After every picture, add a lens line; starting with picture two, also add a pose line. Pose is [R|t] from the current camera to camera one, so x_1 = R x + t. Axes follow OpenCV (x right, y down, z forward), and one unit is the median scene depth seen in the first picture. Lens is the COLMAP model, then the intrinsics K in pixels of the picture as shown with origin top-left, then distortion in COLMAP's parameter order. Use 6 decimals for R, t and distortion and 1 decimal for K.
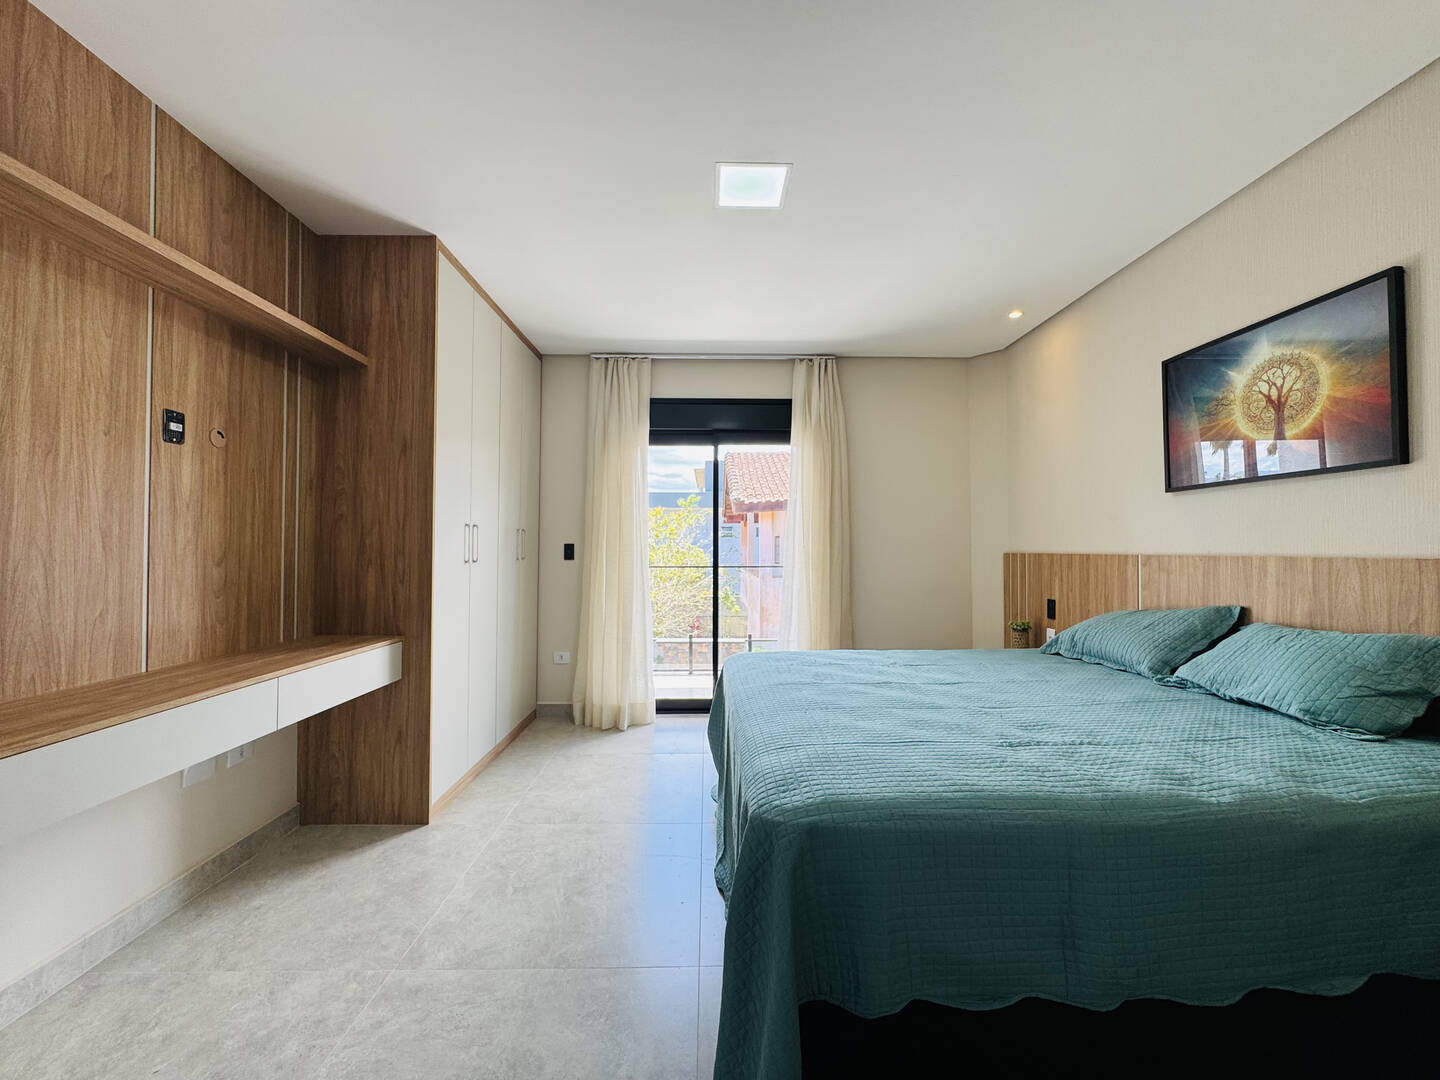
lens RADIAL K [[577.3, 0, 718.2], [0, 577.3, 540.2], [0, 0, 1]] dist [-0.002783, 0.000740]
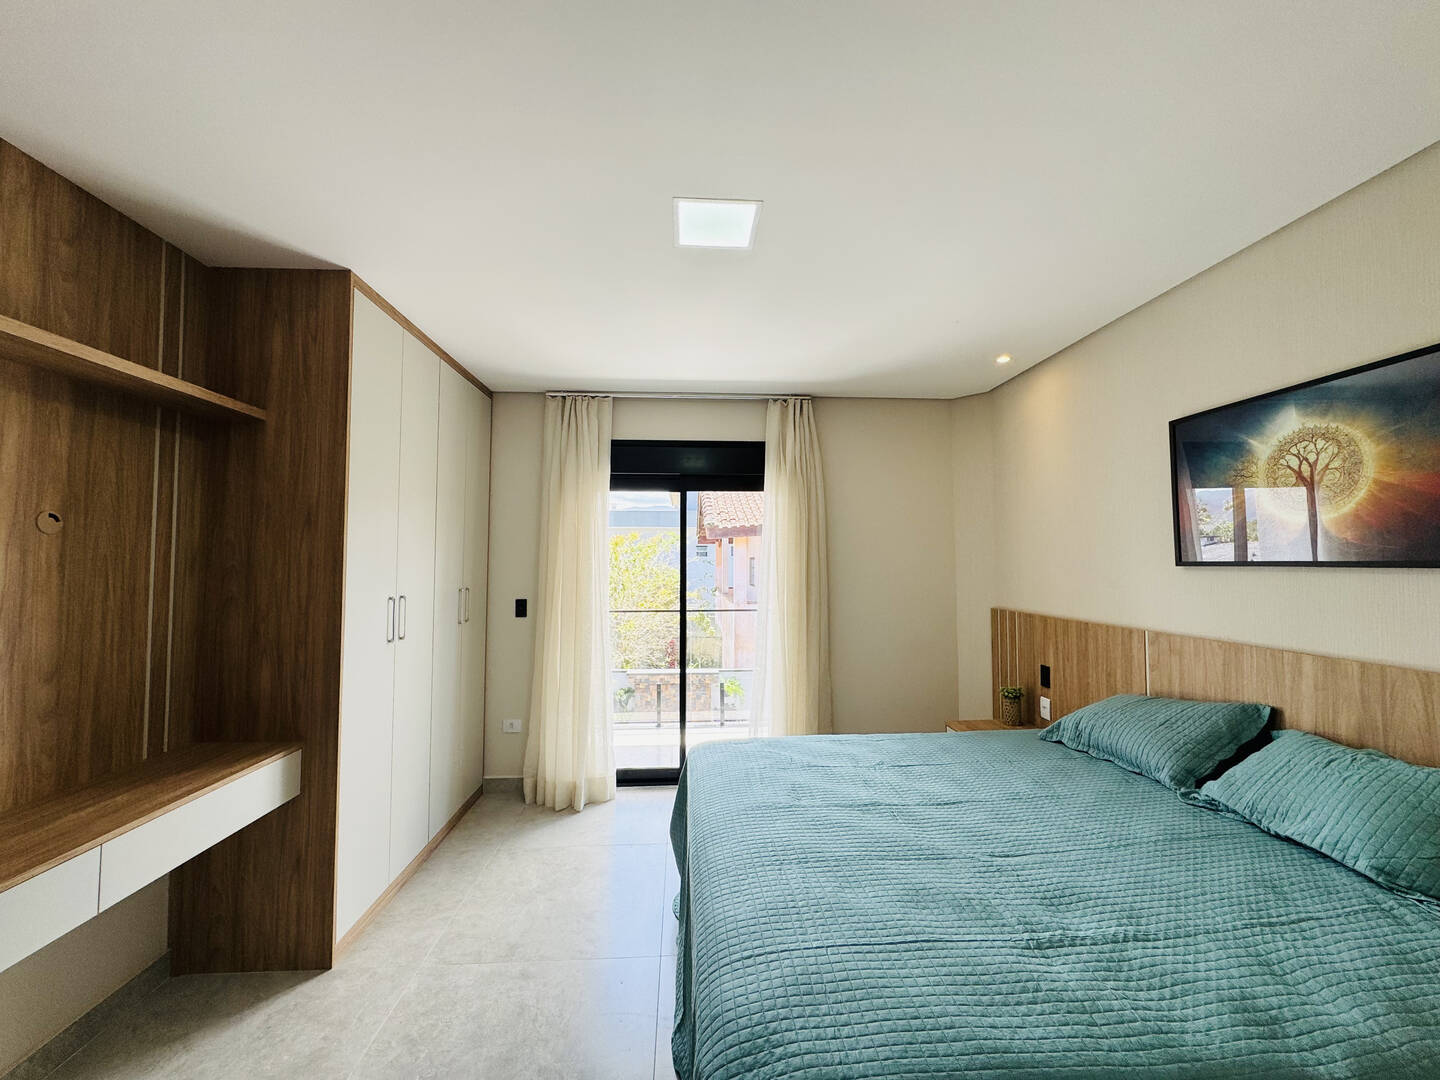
lens RADIAL K [[577.3, 0, 717.2], [0, 577.3, 541.4], [0, 0, 1]] dist [-0.002783, 0.000740]
pose [[0.999179, -0.000331, 0.040520, 0.021442], [0.001233, 0.999752, -0.022250, -0.105921], [-0.040502, 0.022281, 0.998931, 0.130412]]
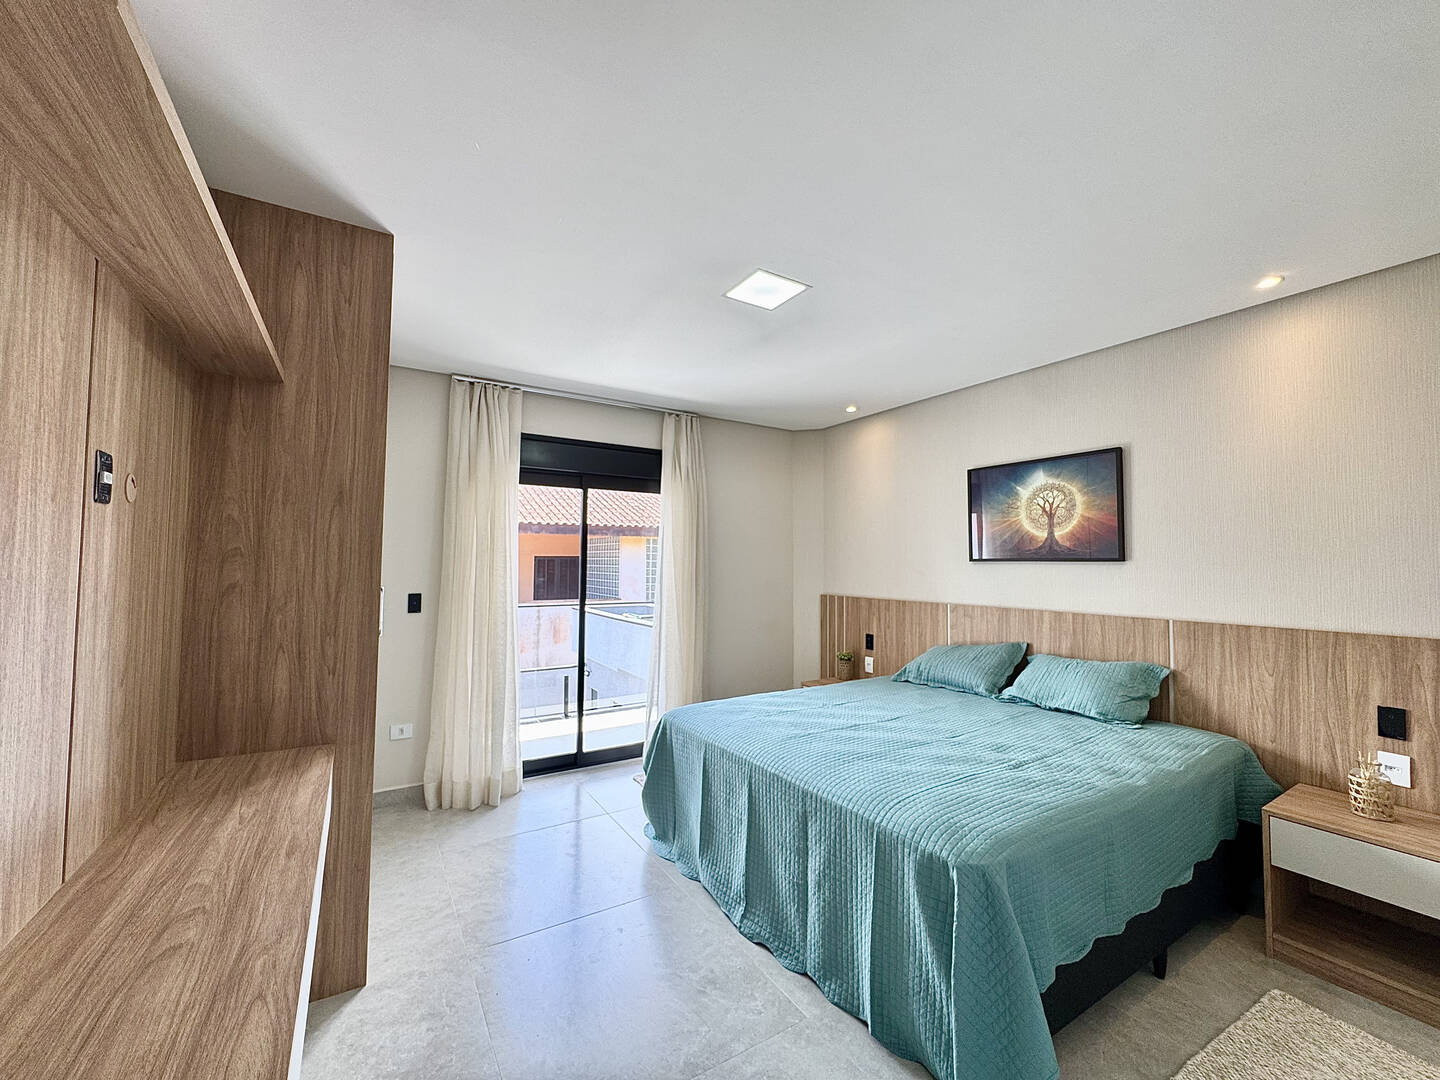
lens RADIAL K [[577.3, 0, 722.5], [0, 577.3, 542.8], [0, 0, 1]] dist [-0.002783, 0.000740]
pose [[0.861285, 0.025335, 0.507490, -0.497191], [-0.014660, 0.999579, -0.025021, -0.087714], [-0.507910, 0.014110, 0.861295, 0.082192]]
